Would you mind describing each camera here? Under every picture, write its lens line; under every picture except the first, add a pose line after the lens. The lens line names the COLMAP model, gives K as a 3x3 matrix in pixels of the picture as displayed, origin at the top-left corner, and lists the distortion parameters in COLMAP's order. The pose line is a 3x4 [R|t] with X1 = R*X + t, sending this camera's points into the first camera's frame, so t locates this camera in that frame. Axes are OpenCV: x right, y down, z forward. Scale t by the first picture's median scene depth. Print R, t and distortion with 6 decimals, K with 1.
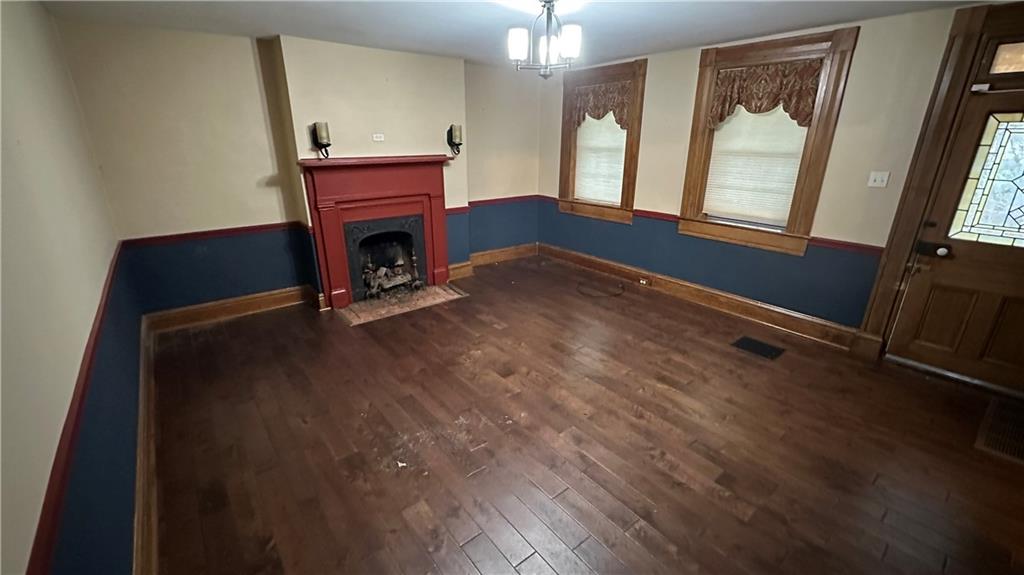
lens RADIAL K [[417.9, 0, 512.0], [0, 417.9, 287.5], [0, 0, 1]] dist [0.000300, 0.000230]
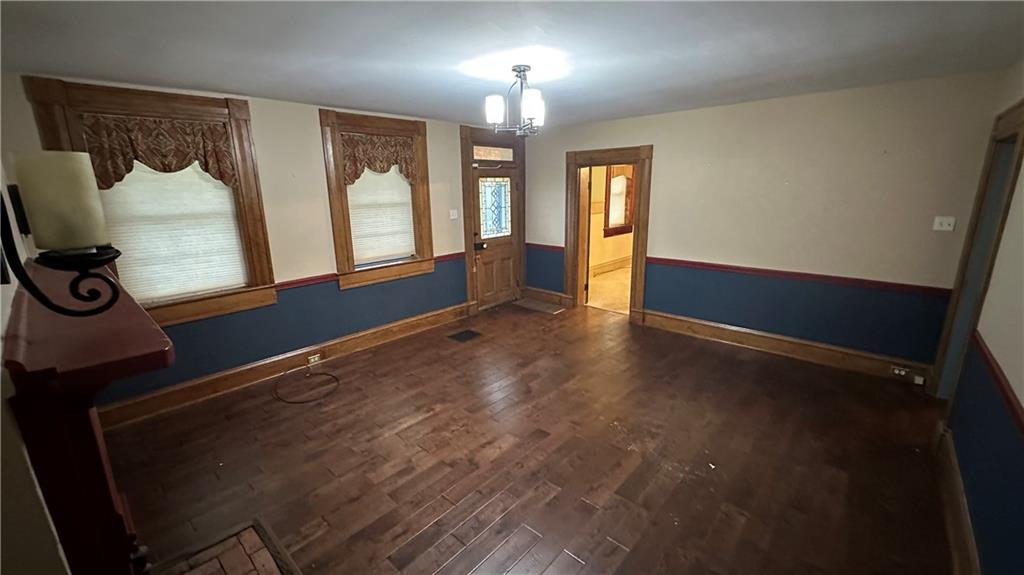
lens RADIAL K [[412.6, 0, 512.0], [0, 412.6, 287.5], [0, 0, 1]] dist [-0.019216, -0.000056]
pose [[-0.151130, -0.231544, 0.961014, -0.672753], [0.356122, 0.894147, 0.271438, -0.297711], [-0.922137, 0.383260, -0.052675, 0.812807]]
